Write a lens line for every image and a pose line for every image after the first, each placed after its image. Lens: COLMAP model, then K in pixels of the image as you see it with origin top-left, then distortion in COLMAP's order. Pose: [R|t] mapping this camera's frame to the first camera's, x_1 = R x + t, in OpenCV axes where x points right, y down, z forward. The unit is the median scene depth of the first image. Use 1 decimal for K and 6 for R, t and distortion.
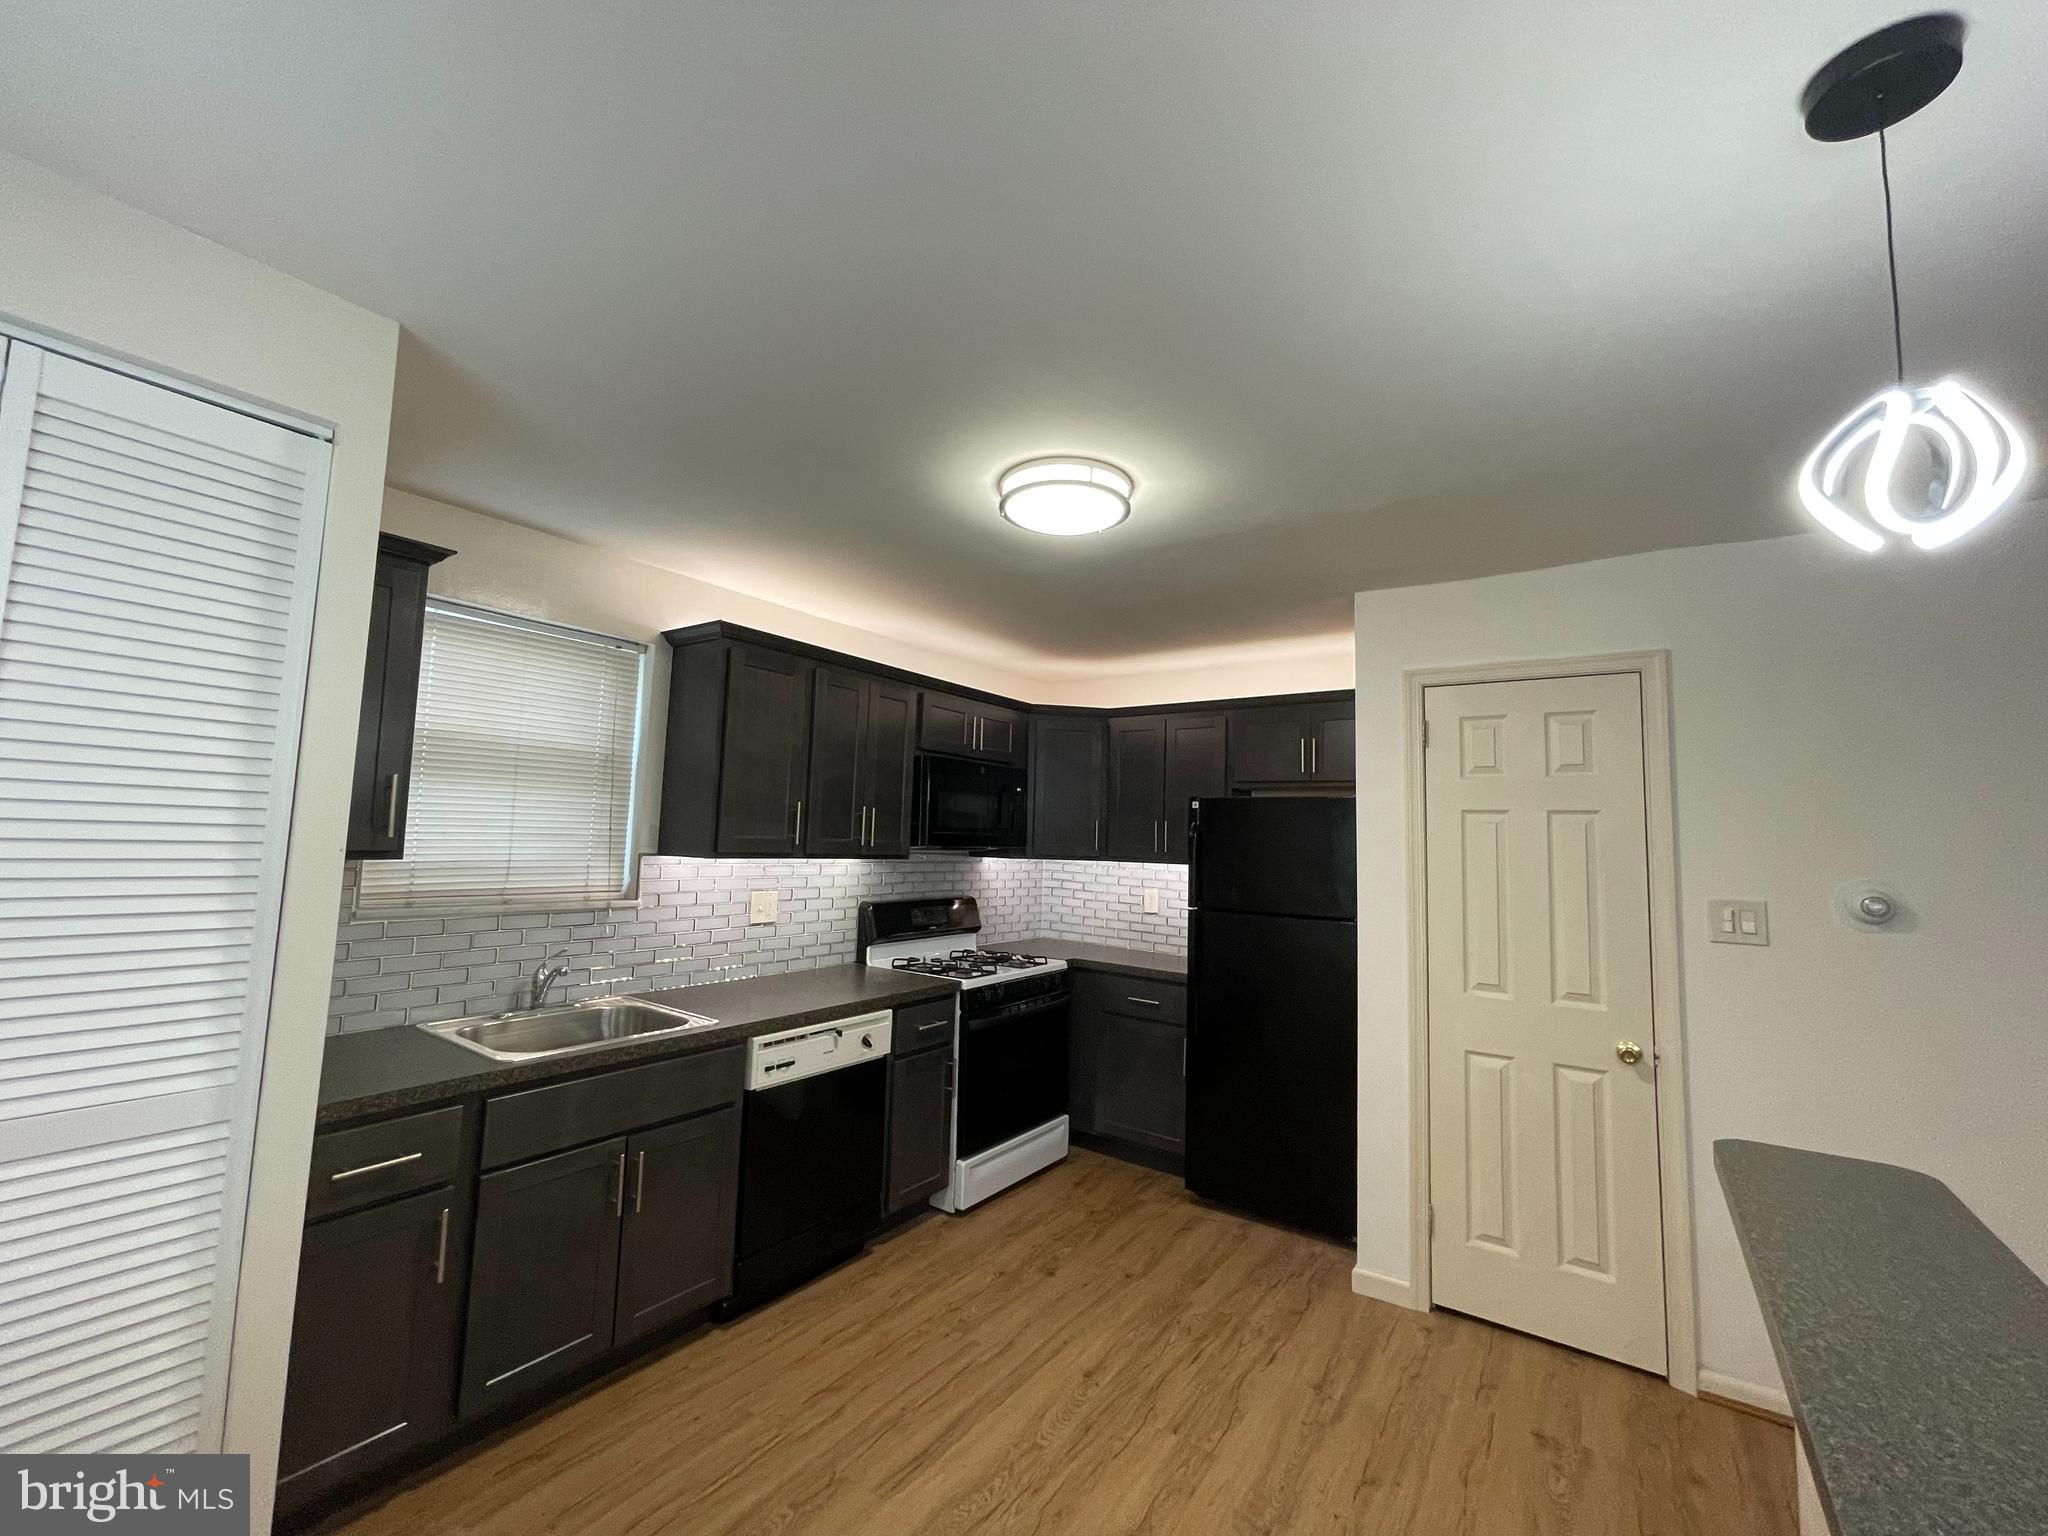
lens RADIAL K [[838.7, 0, 1020.9], [0, 838.7, 760.6], [0, 0, 1]] dist [-0.003560, -0.000259]
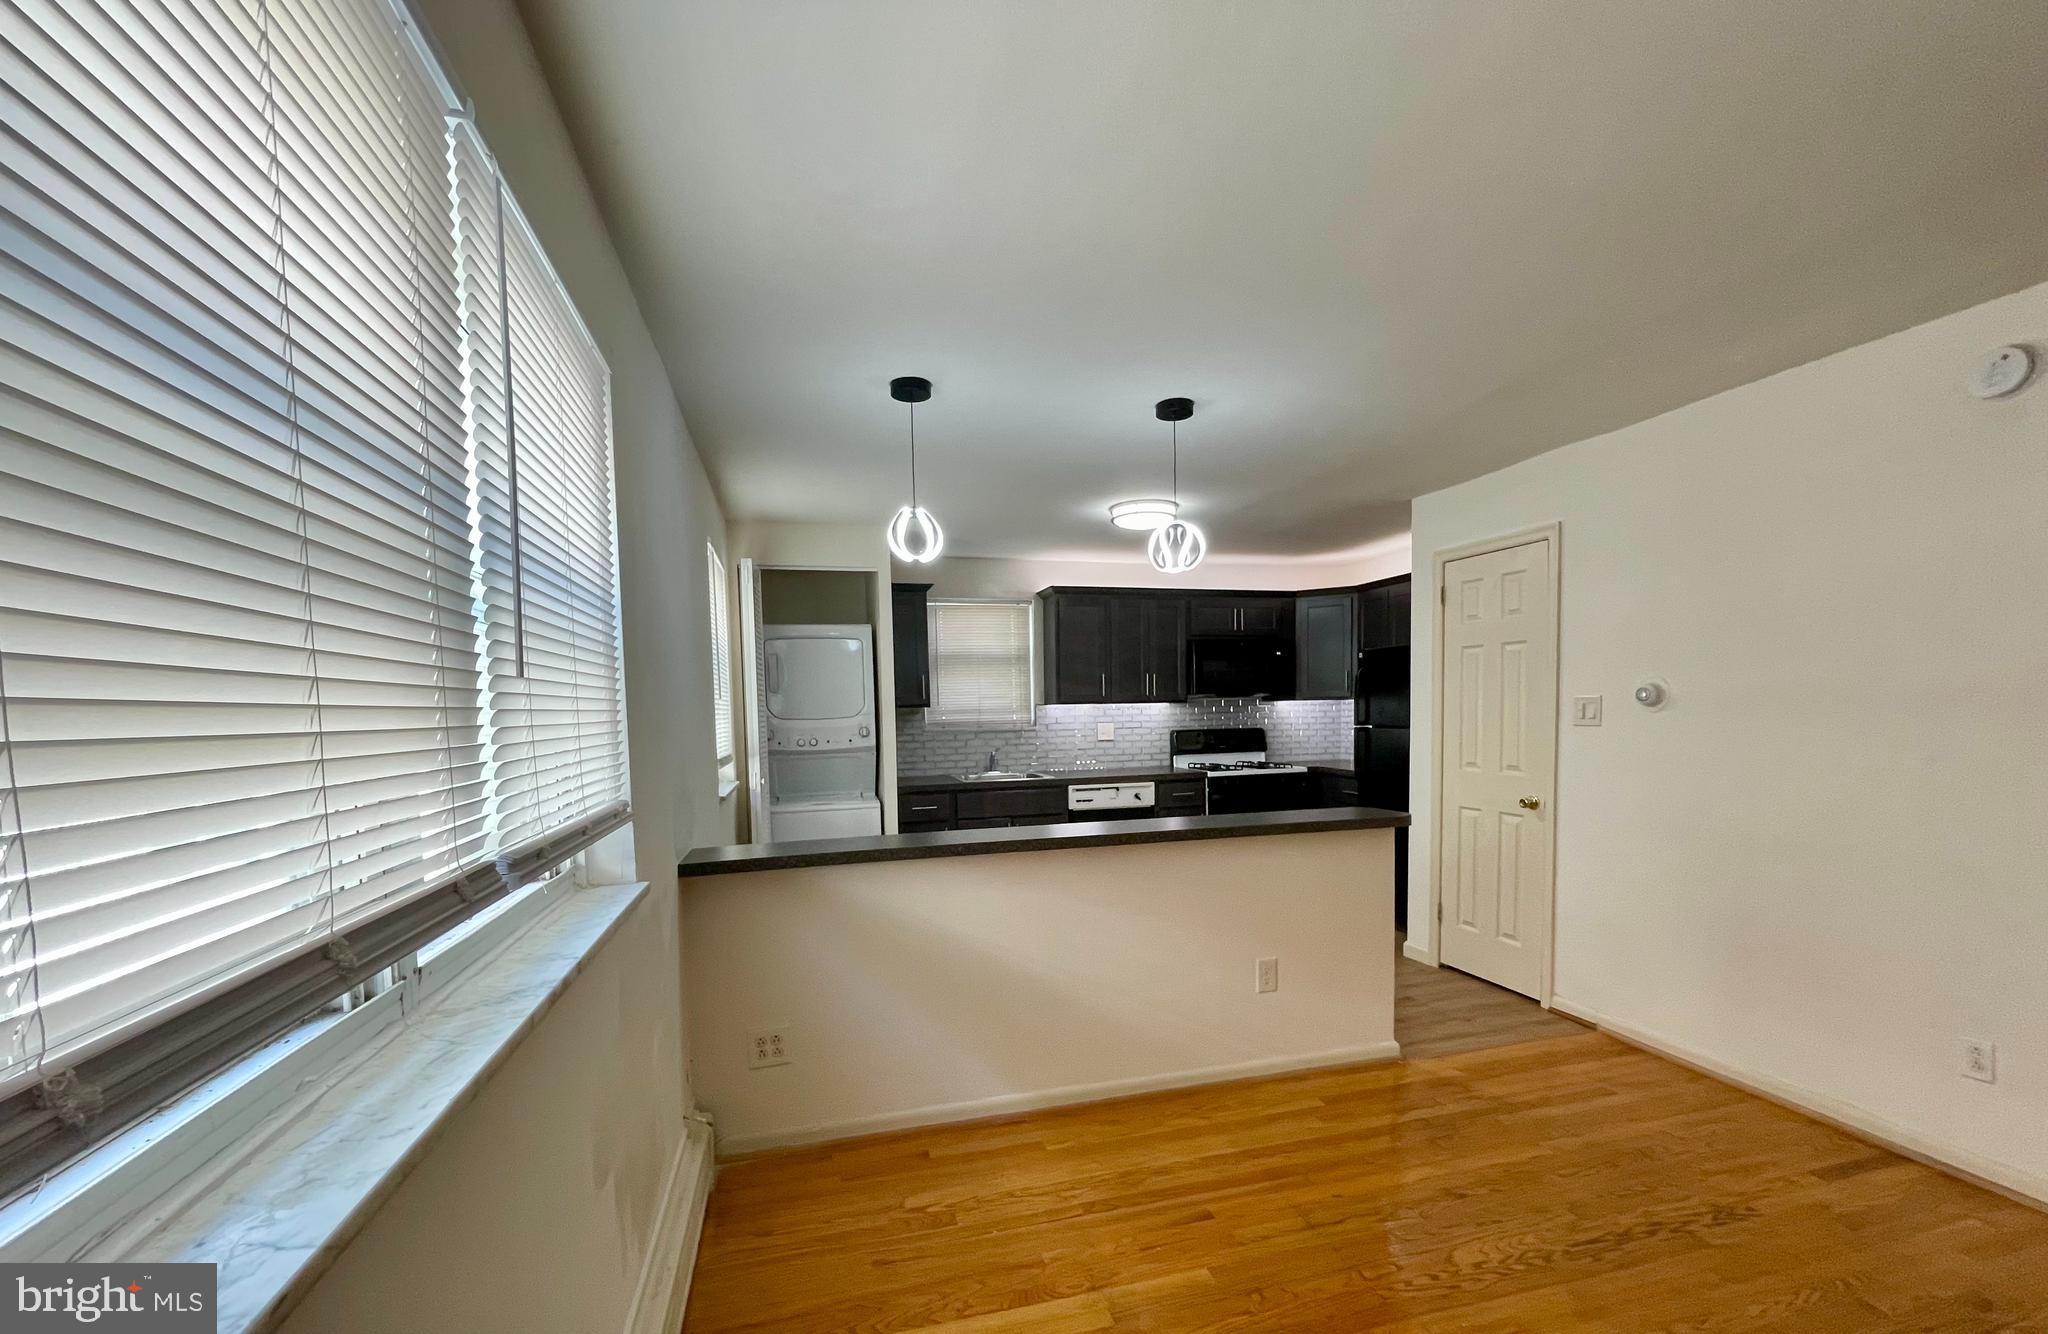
lens RADIAL K [[832.7, 0, 1017.4], [0, 832.7, 765.6], [0, 0, 1]] dist [0.000434, -0.000236]
pose [[0.763976, -0.000020, -0.645245, 0.794053], [0.101550, 0.987542, 0.120205, 0.009673], [0.637204, -0.157358, 0.754460, -0.567078]]
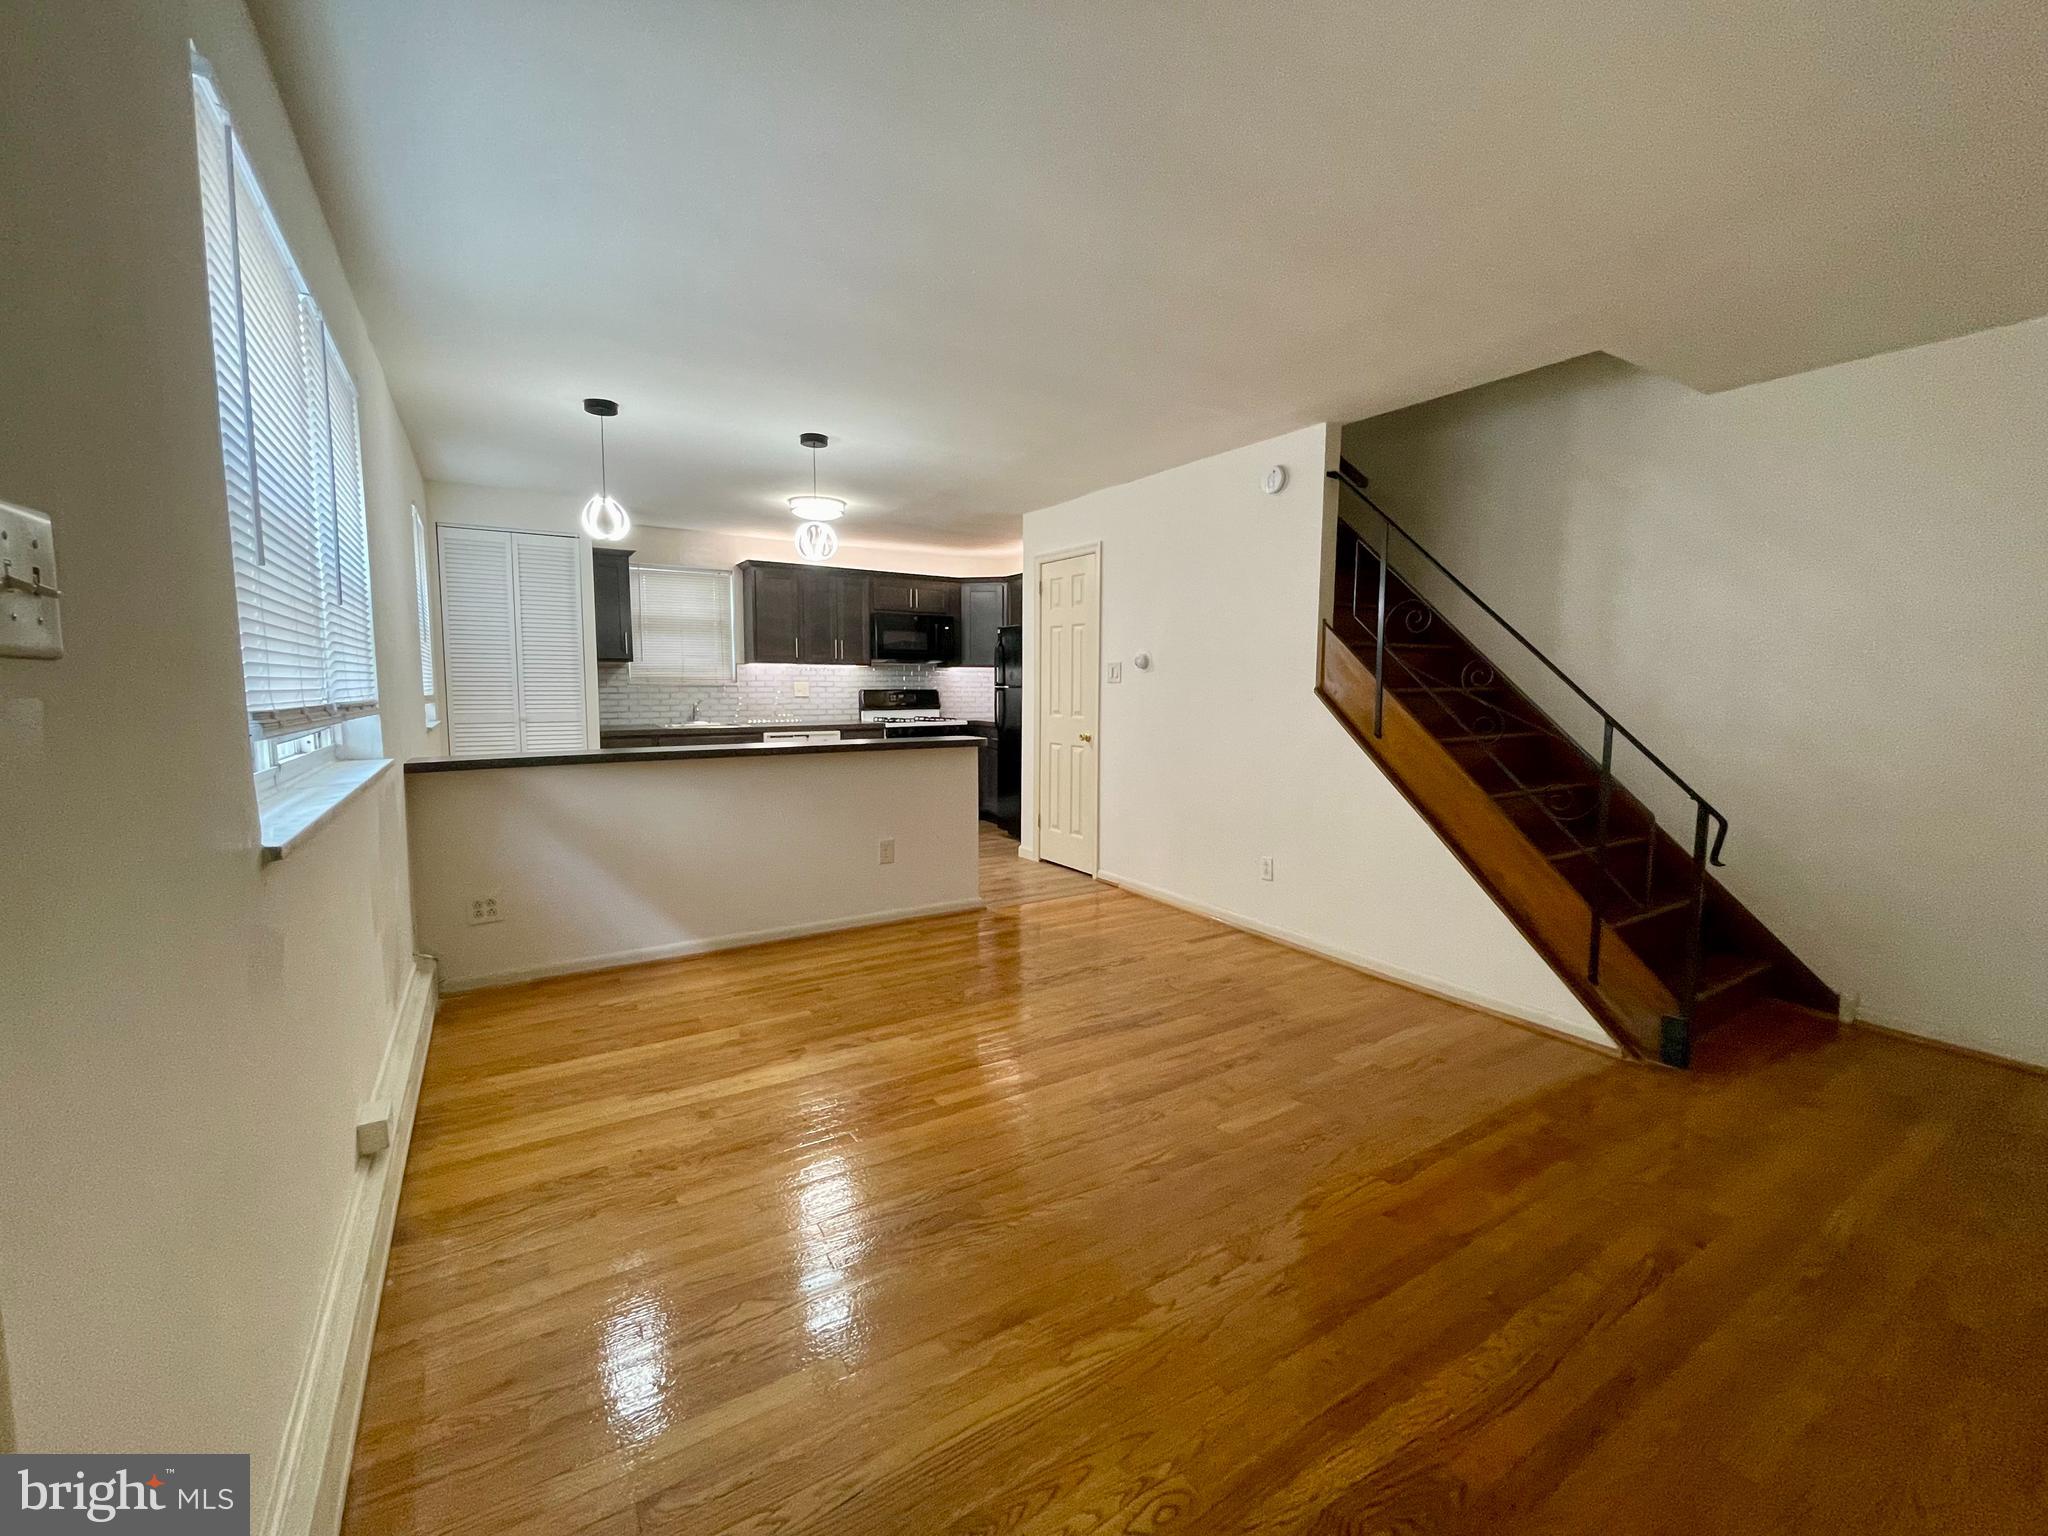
lens RADIAL K [[838.7, 0, 1020.9], [0, 838.7, 760.6], [0, 0, 1]] dist [-0.003560, -0.000259]
pose [[0.923482, 0.009521, -0.383523, 1.123369], [0.058925, 0.984310, 0.166319, 0.034238], [0.379088, -0.176192, 0.908432, -0.829396]]
